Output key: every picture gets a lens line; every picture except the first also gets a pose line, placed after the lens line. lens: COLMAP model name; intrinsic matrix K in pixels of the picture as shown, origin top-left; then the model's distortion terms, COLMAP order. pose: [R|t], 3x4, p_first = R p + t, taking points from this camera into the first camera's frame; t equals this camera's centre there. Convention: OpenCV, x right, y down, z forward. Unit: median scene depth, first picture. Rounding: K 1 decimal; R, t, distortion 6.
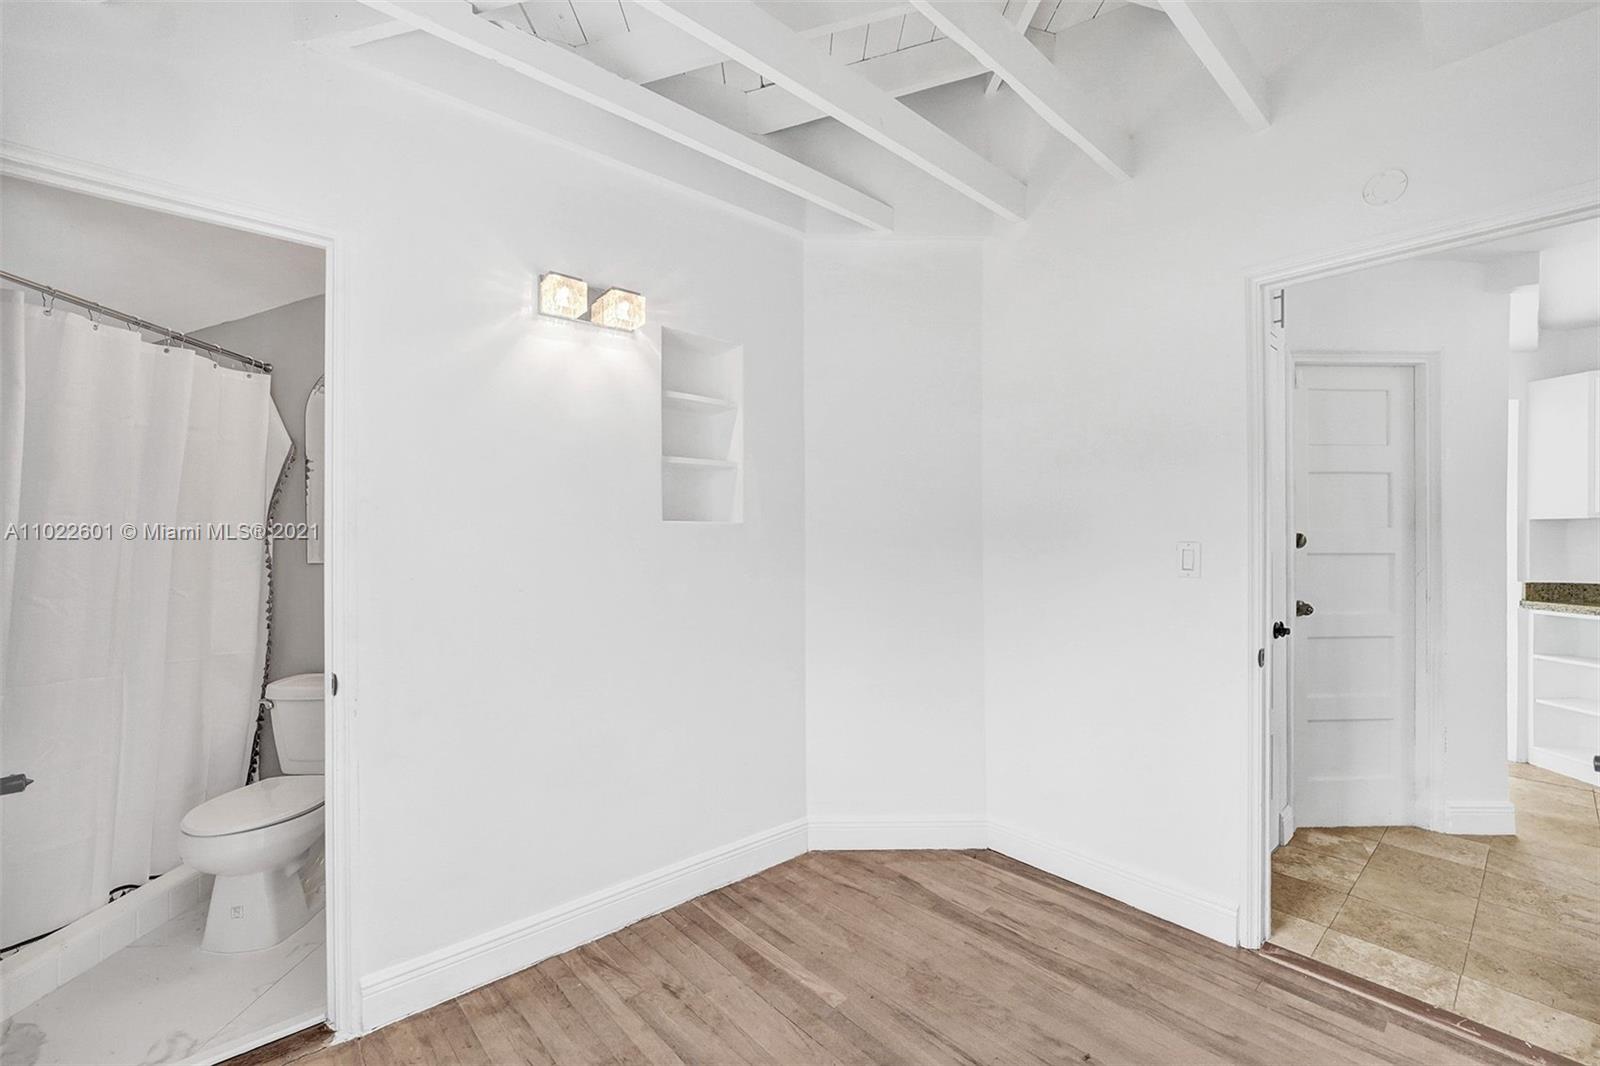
lens RADIAL K [[675.1, 0, 805.5], [0, 675.1, 536.2], [0, 0, 1]] dist [-0.011697, 0.004246]
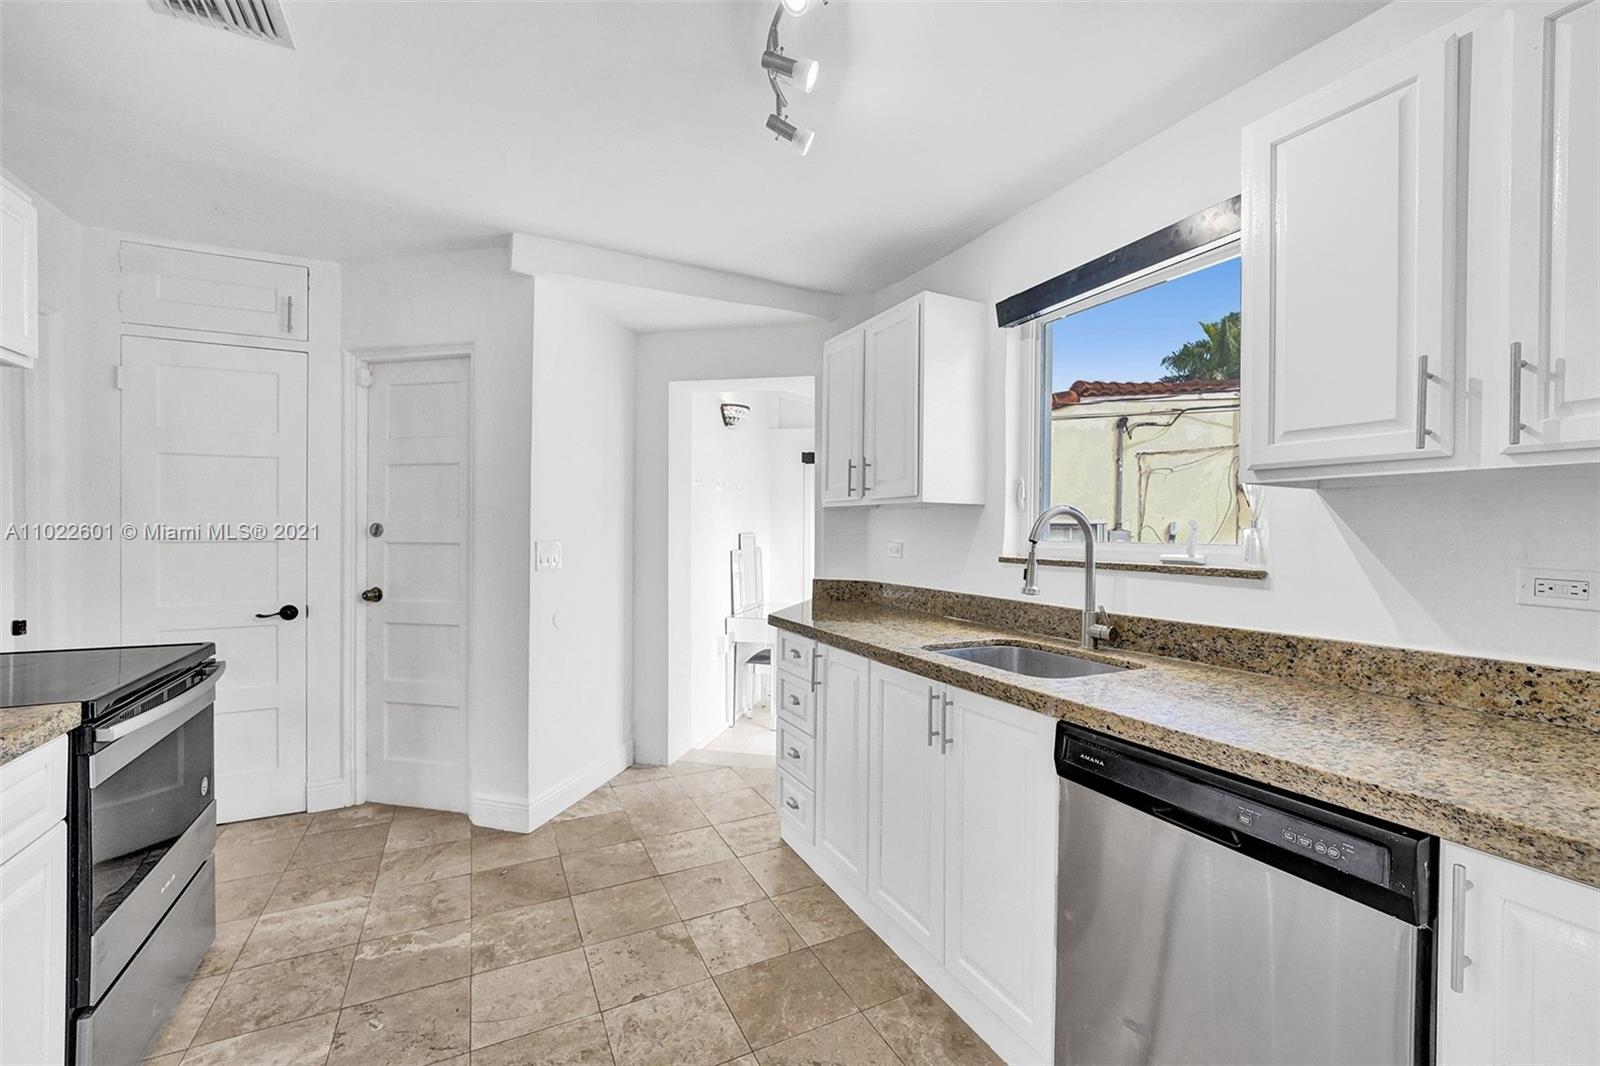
lens RADIAL K [[666.6, 0, 803.4], [0, 666.6, 535.2], [0, 0, 1]] dist [-0.013353, 0.005241]
pose [[0.963889, 0.005887, -0.266238, 2.138185], [-0.003693, 0.999955, 0.008744, 0.003450], [0.266277, -0.007445, 0.963868, 0.229324]]
